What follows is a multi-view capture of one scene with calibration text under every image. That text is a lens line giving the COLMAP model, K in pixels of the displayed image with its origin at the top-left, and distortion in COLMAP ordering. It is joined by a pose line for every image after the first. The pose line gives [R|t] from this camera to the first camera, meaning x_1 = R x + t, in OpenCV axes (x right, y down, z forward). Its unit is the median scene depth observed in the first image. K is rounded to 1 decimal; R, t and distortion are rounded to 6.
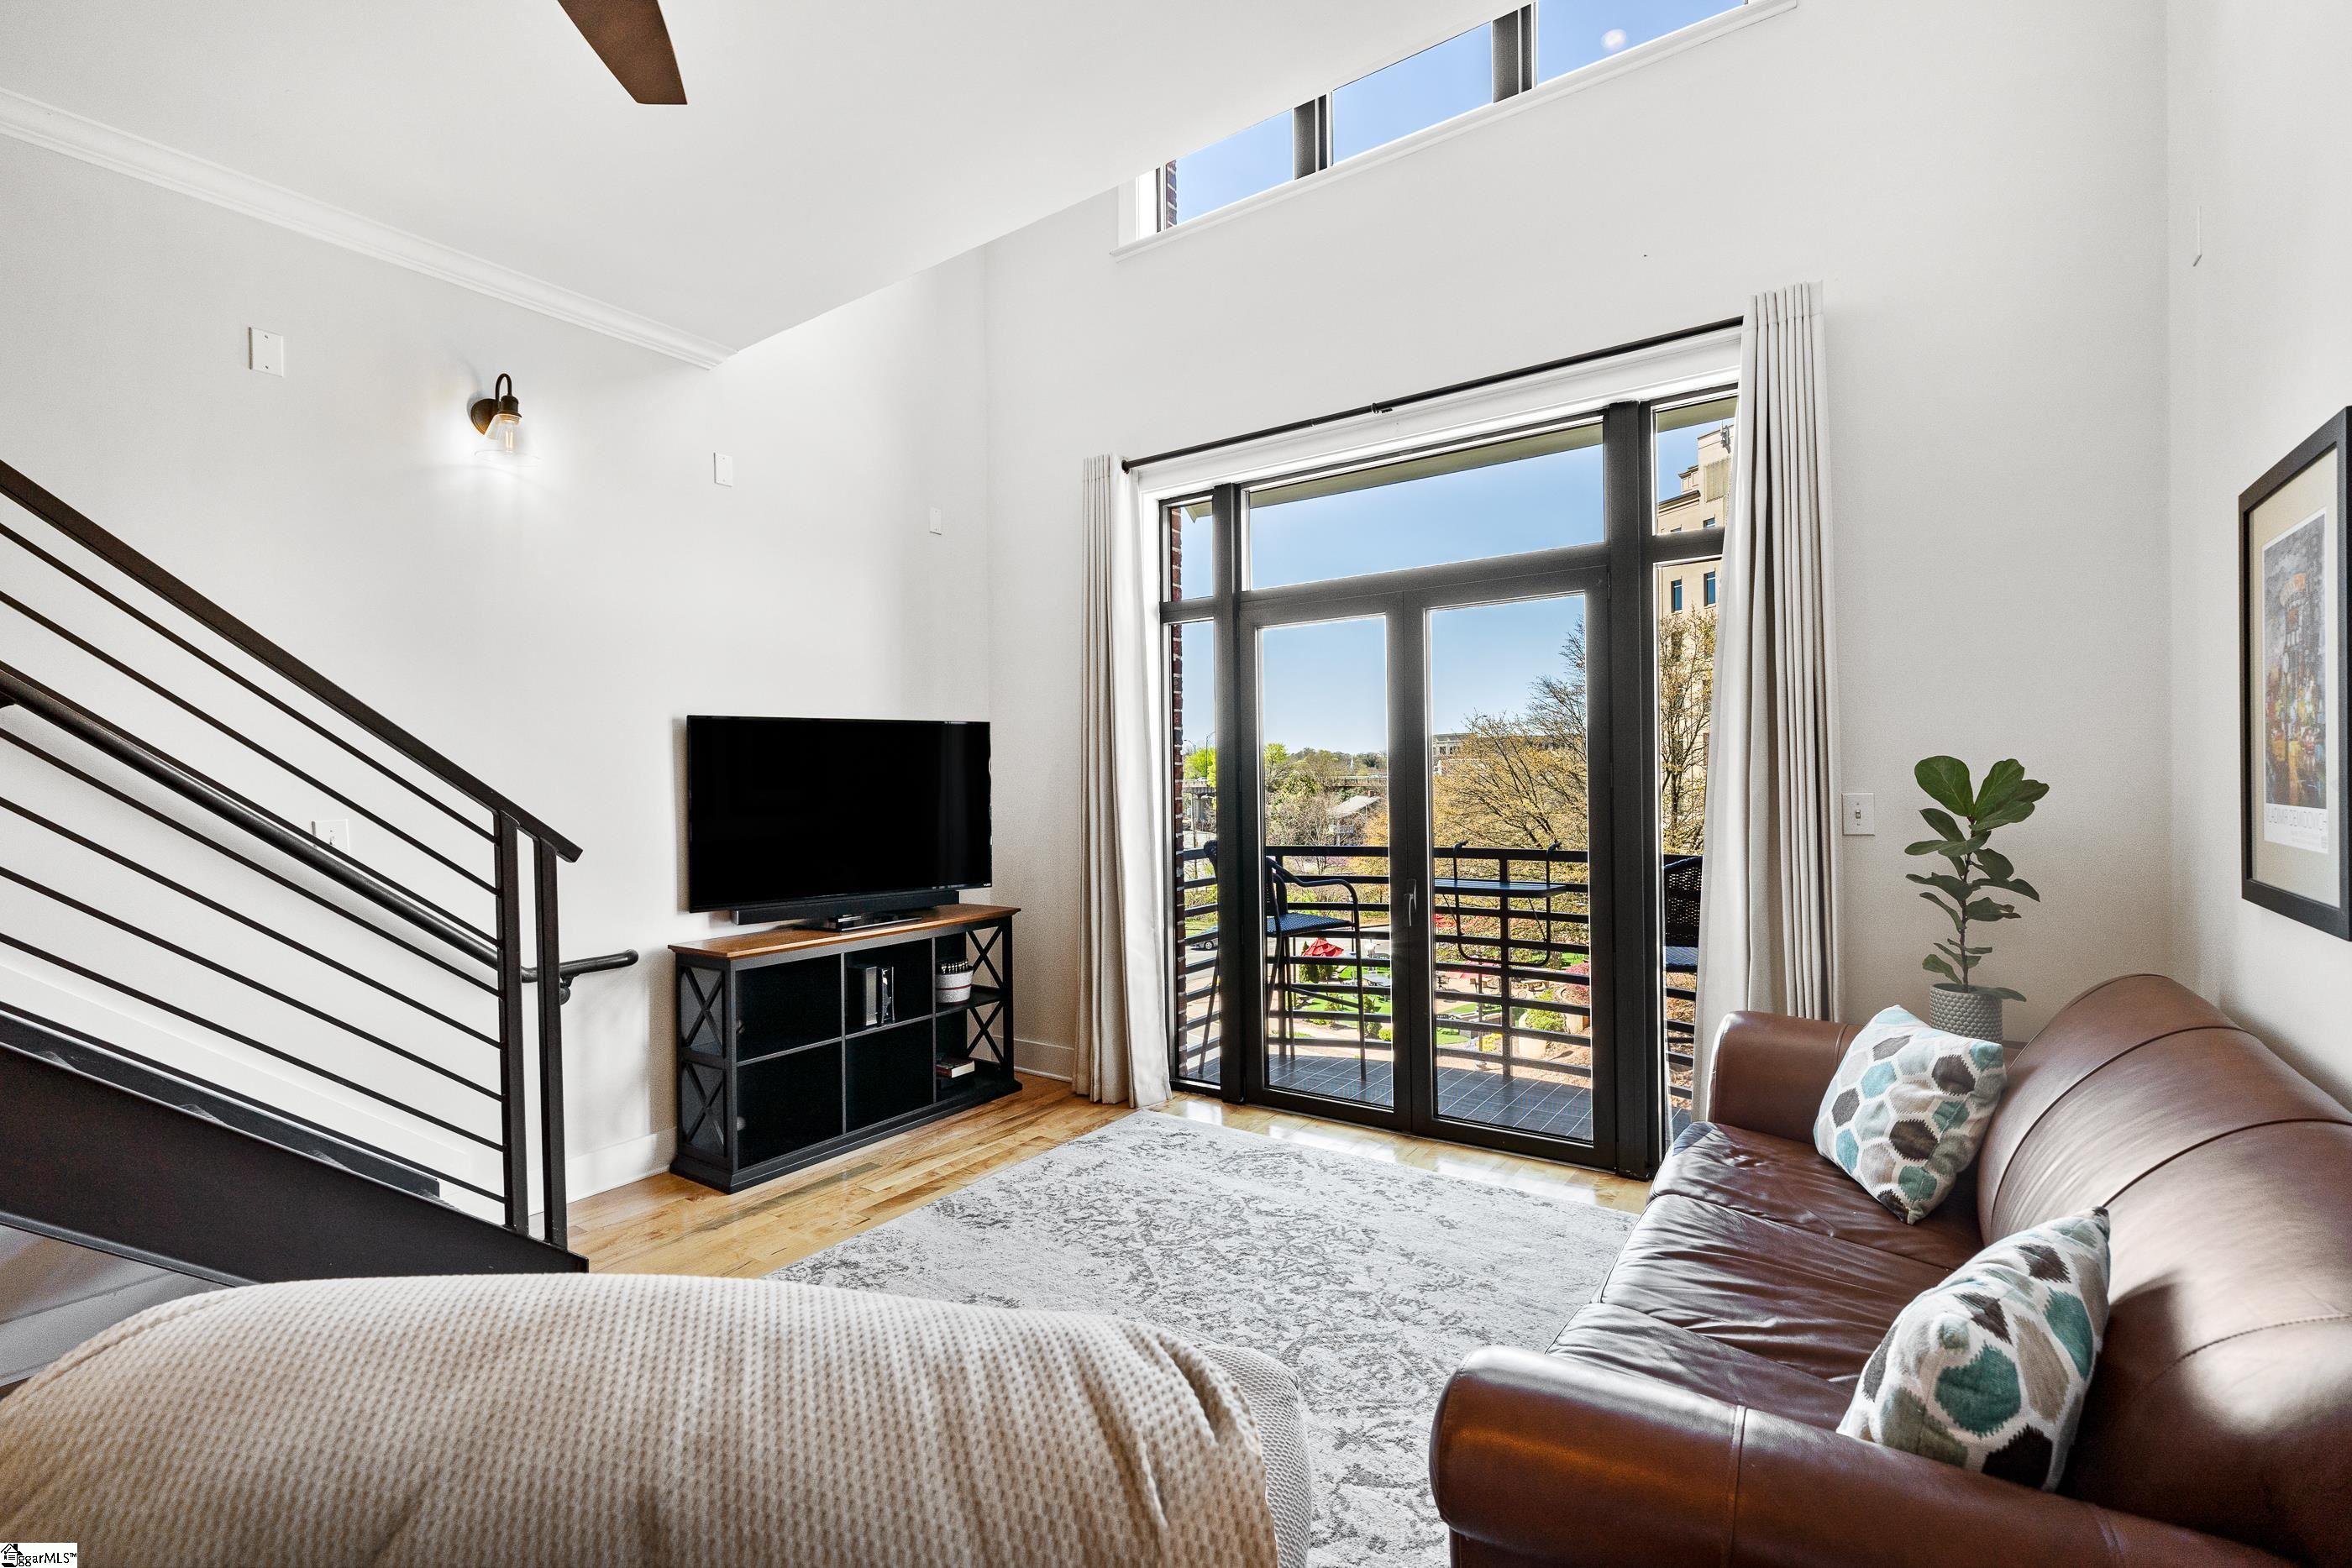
lens RADIAL K [[1026.2, 0, 1198.6], [0, 1026.2, 787.0], [0, 0, 1]] dist [-0.004040, 0.000787]
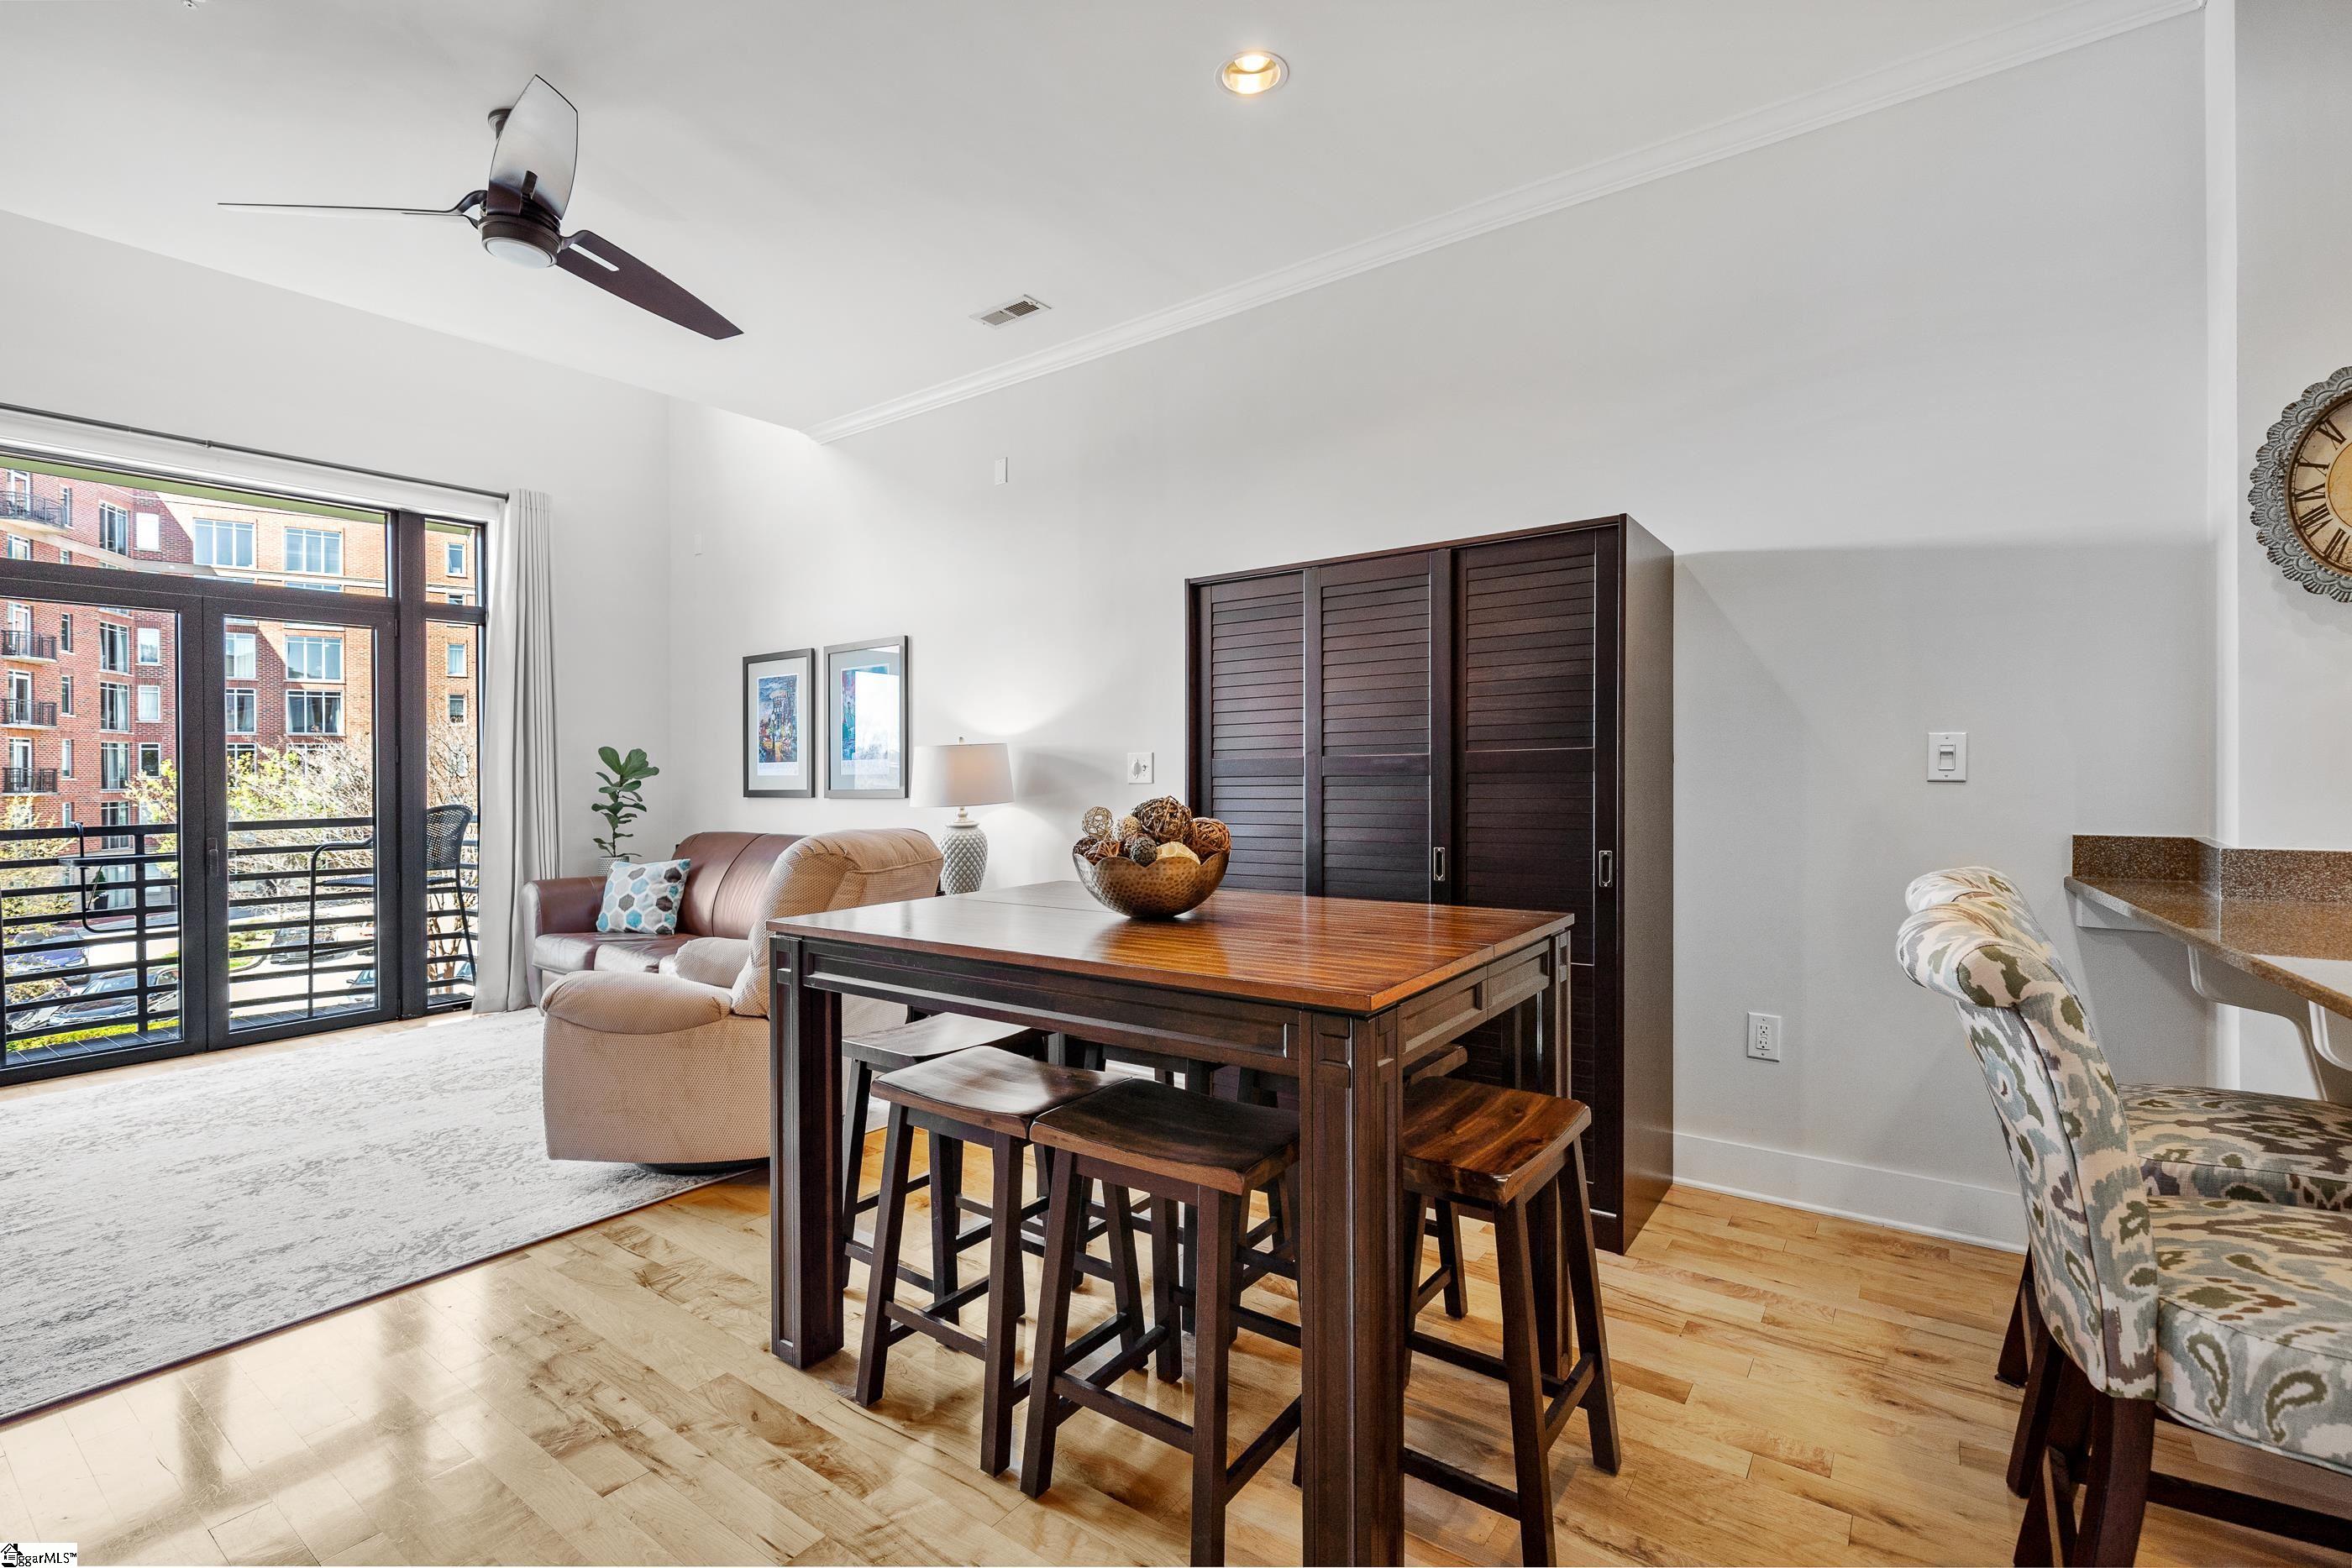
lens RADIAL K [[1026.2, 0, 1166.5], [0, 1026.2, 767.1], [0, 0, 1]] dist [-0.004040, 0.000787]
pose [[0.035886, 0.017842, 0.999197, -1.018433], [0.021181, 0.999602, -0.018610, 0.057528], [-0.999131, 0.021832, 0.035494, -0.165267]]
